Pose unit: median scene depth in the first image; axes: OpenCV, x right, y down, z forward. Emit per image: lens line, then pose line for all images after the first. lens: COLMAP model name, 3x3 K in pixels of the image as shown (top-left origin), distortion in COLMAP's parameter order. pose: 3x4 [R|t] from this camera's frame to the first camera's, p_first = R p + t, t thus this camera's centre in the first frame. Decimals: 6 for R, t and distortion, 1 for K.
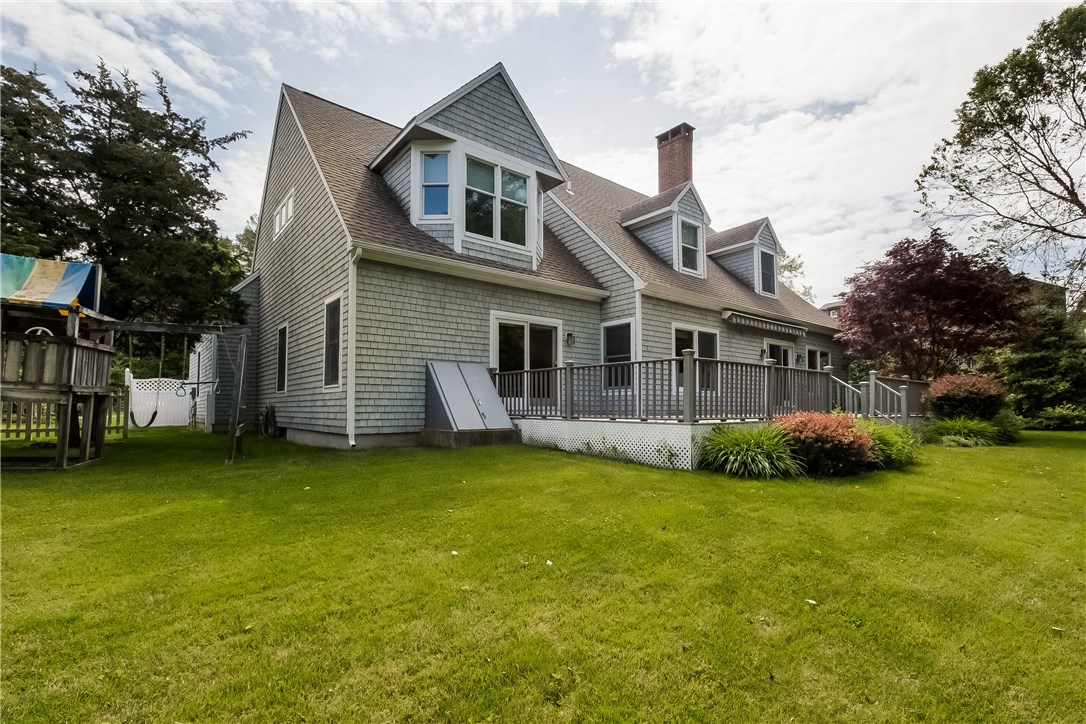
lens RADIAL K [[503.7, 0, 547.4], [0, 503.7, 386.5], [0, 0, 1]] dist [0.003809, 0.000663]
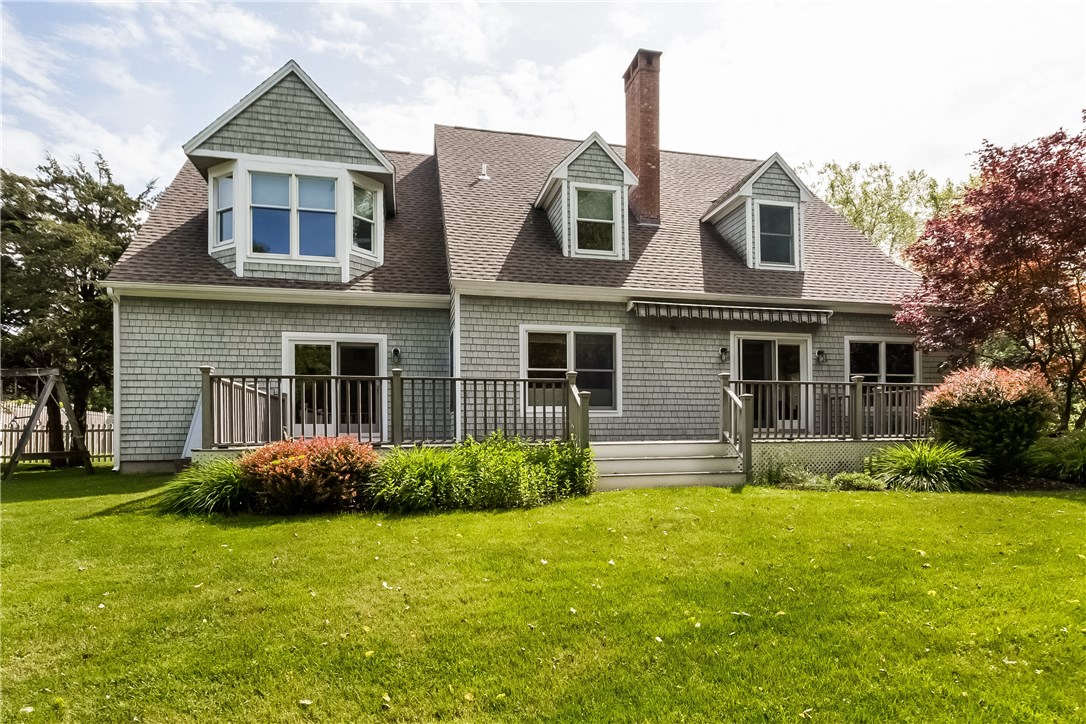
lens RADIAL K [[573.6, 0, 533.9], [0, 573.6, 444.2], [0, 0, 1]] dist [-0.005952, -0.000728]
pose [[0.896899, -0.007095, -0.442178, 0.801925], [0.027620, 0.998818, 0.039995, 0.028958], [0.441372, -0.048085, 0.896035, 0.241476]]
